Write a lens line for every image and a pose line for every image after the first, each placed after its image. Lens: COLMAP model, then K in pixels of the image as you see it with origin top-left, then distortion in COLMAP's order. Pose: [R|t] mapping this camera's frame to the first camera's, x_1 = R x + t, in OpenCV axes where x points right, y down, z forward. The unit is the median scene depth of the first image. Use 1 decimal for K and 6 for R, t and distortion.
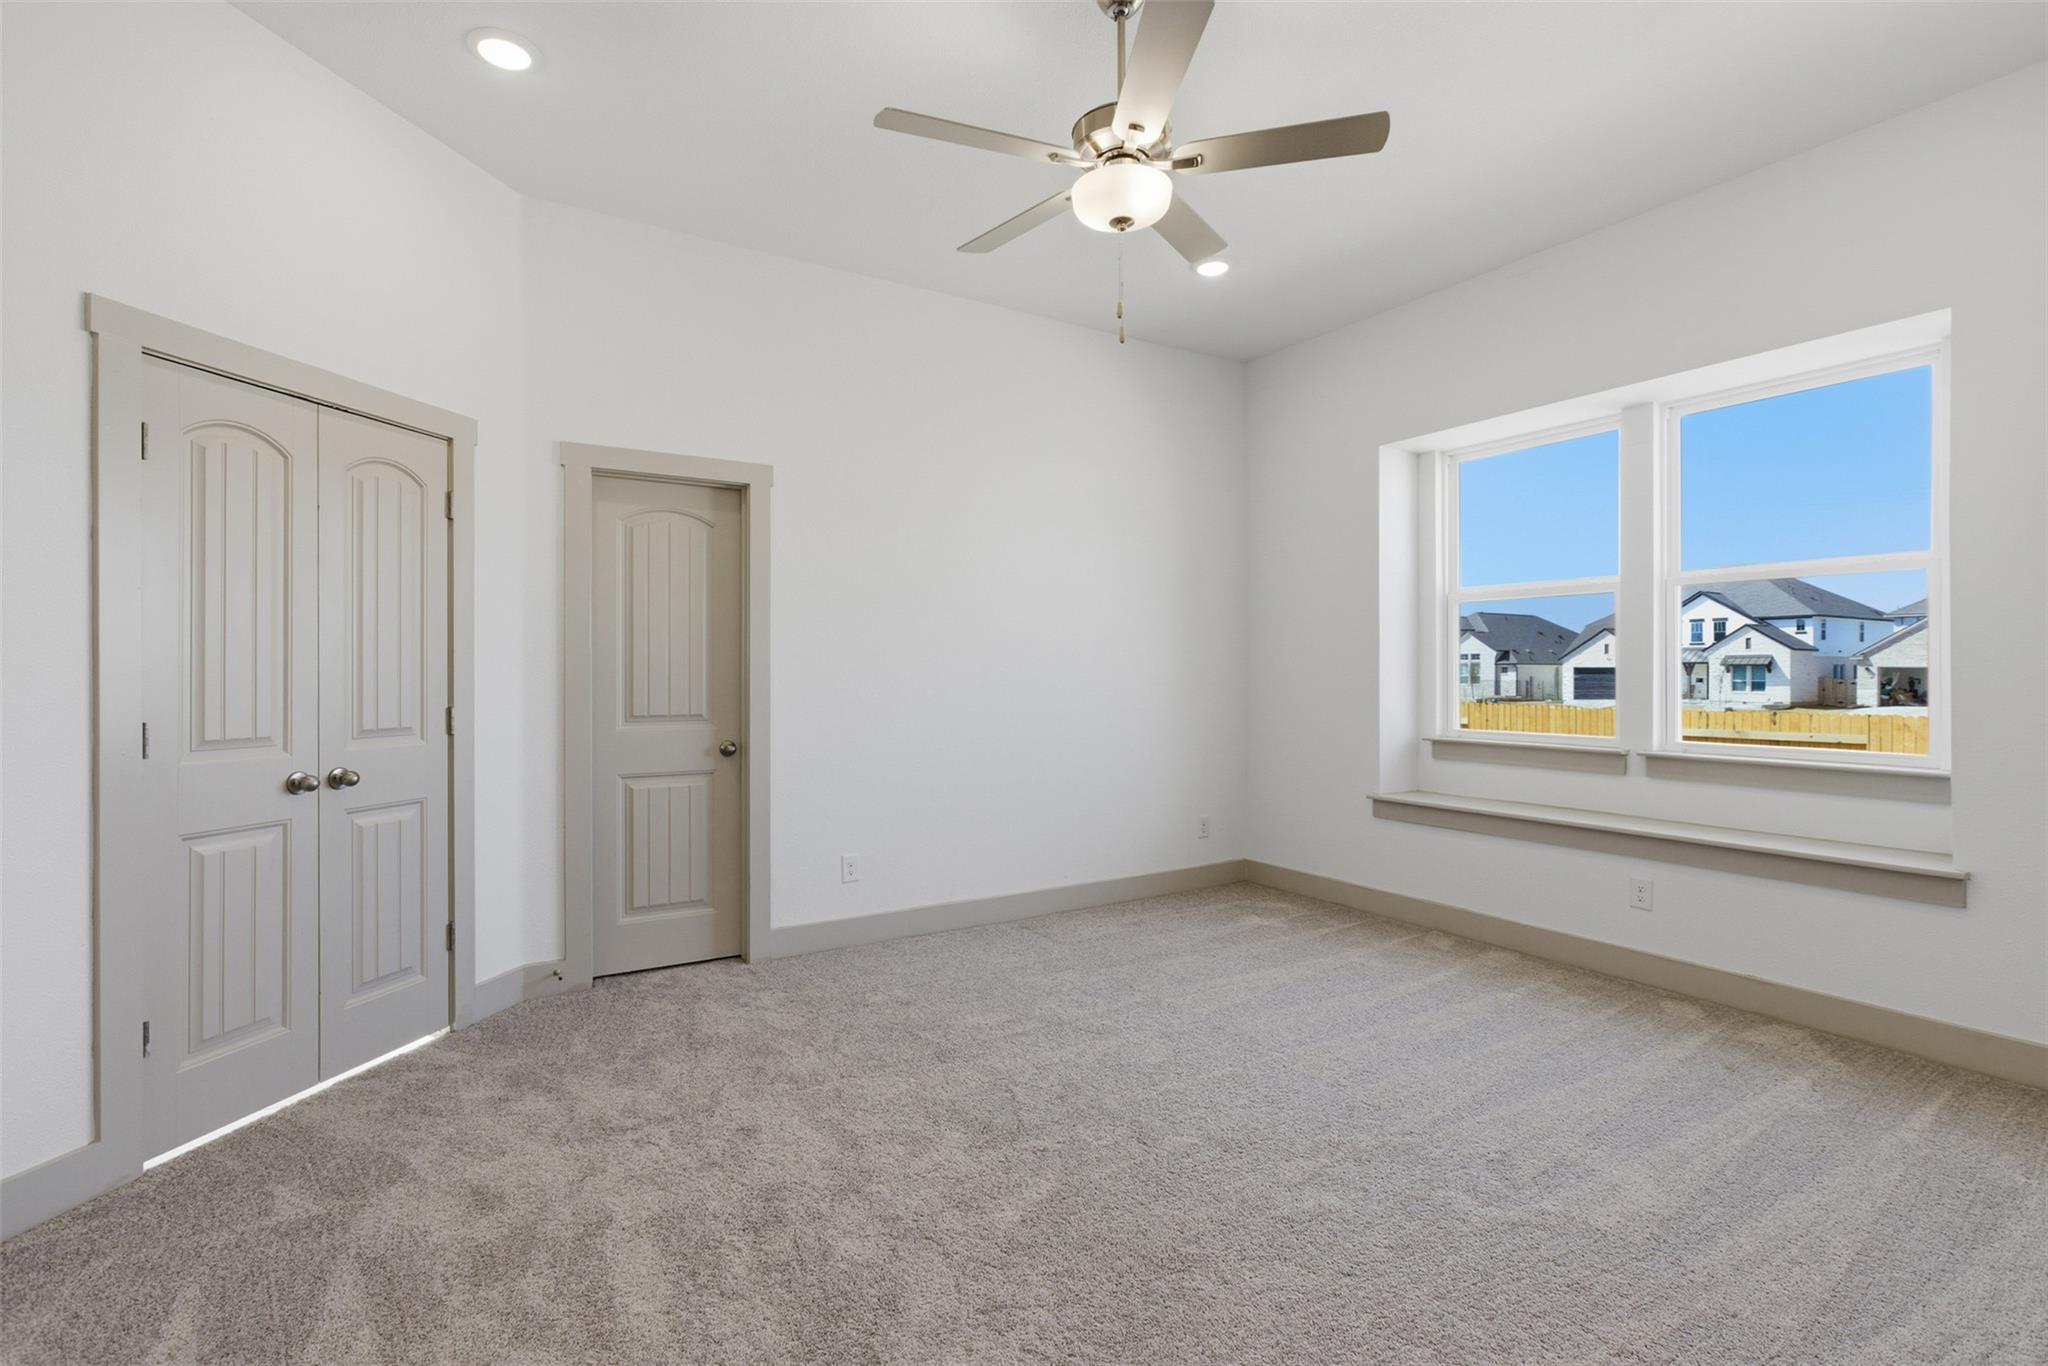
lens RADIAL K [[935.3, 0, 1010.8], [0, 935.3, 668.9], [0, 0, 1]] dist [-0.002889, -0.000053]
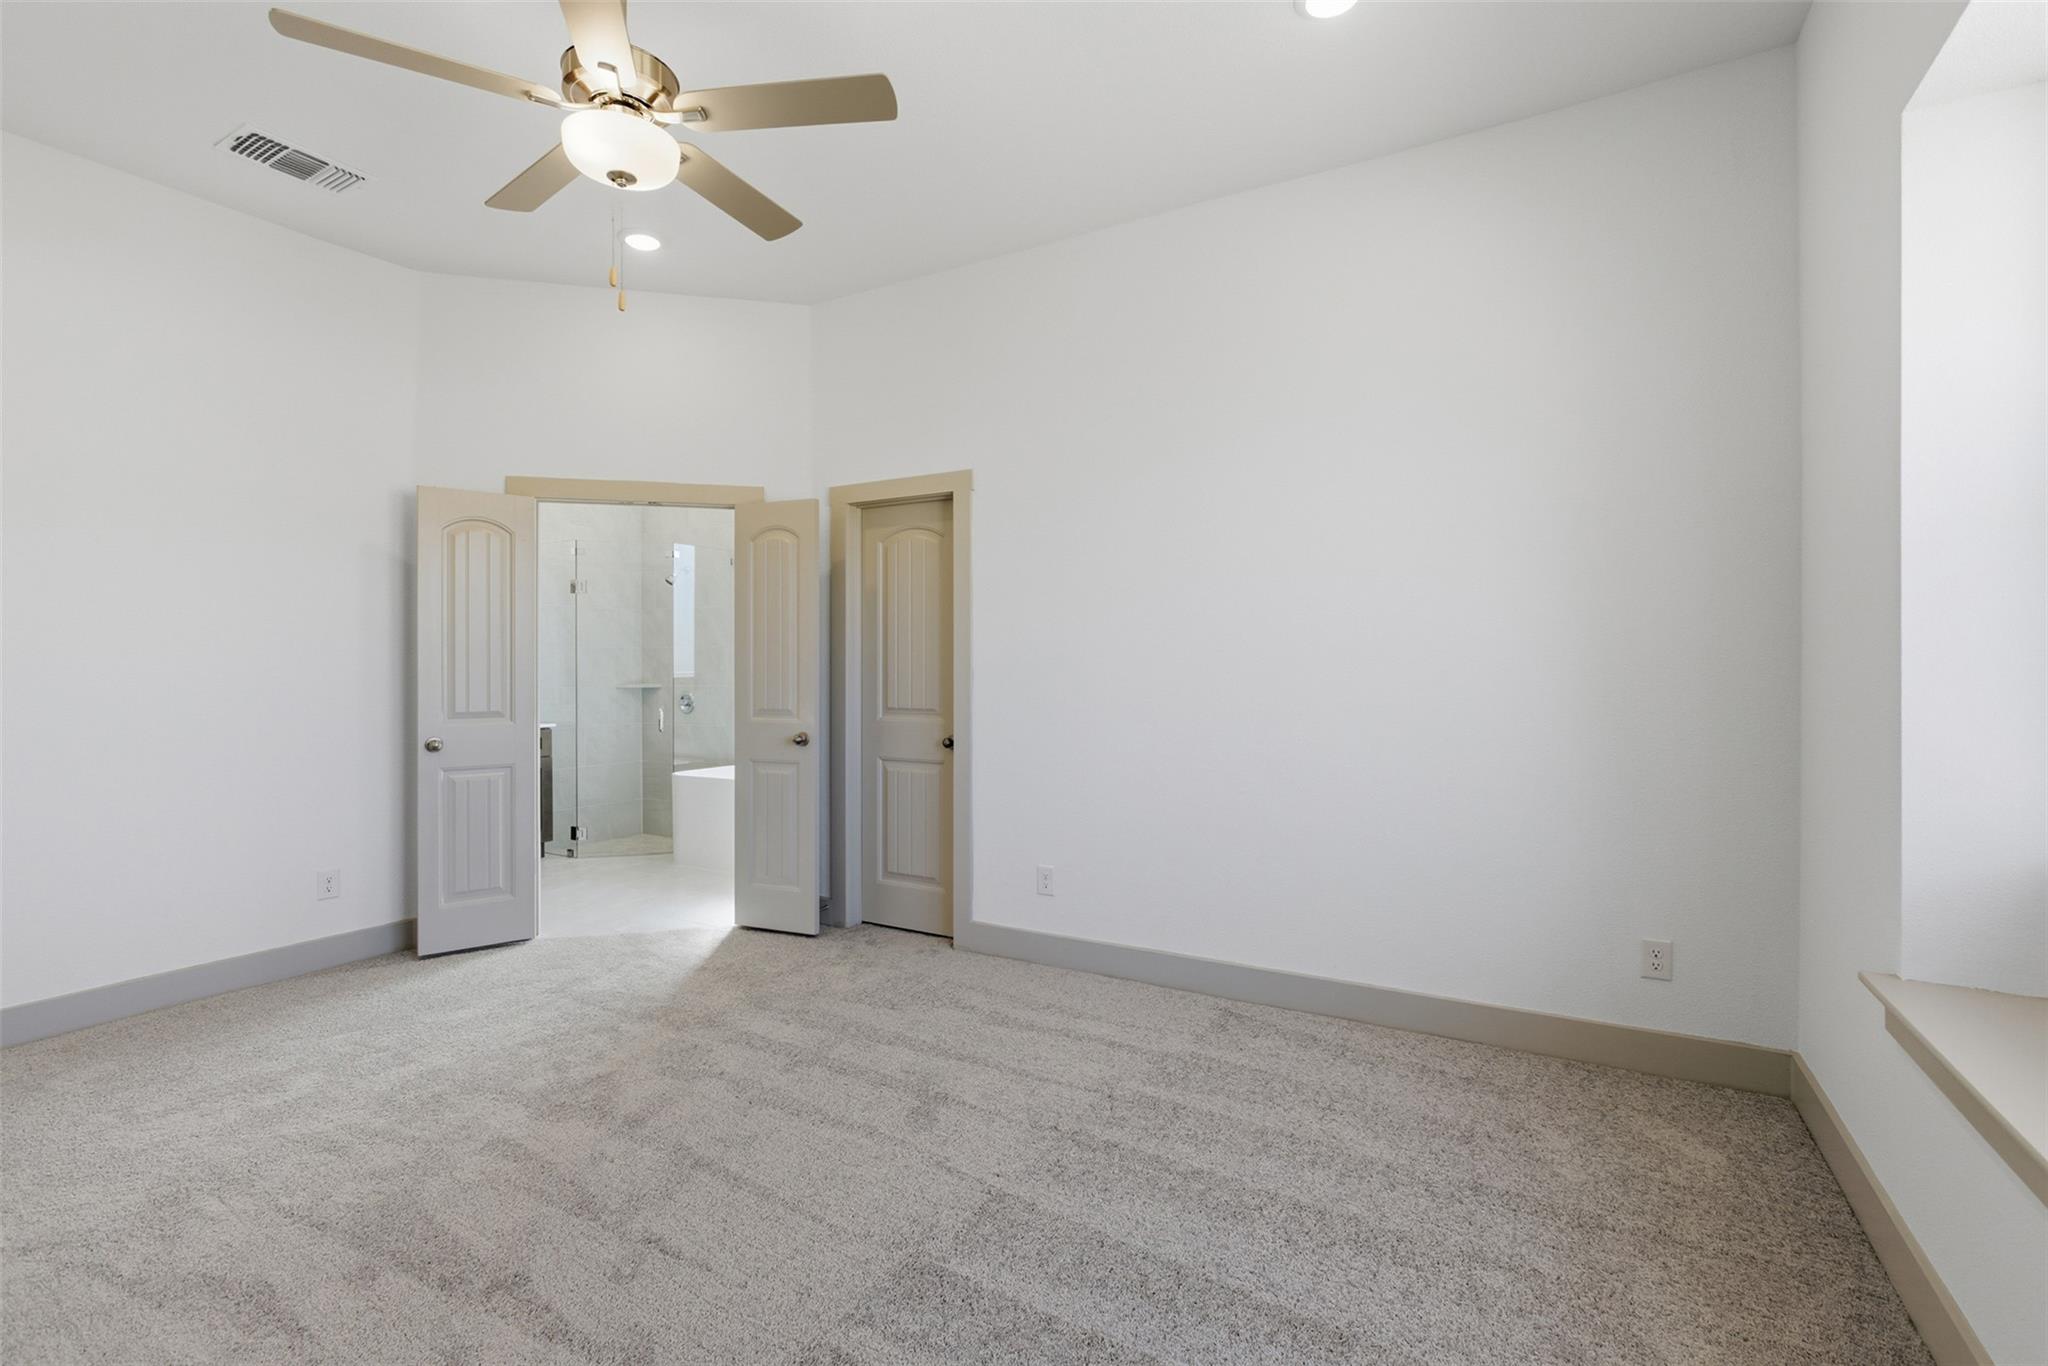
lens RADIAL K [[935.3, 0, 1010.8], [0, 935.3, 668.9], [0, 0, 1]] dist [-0.002889, -0.000053]
pose [[0.451455, -0.001694, -0.892292, 0.690134], [0.014267, 0.999884, 0.005320, -0.003186], [0.892180, -0.015132, 0.451427, 0.588236]]
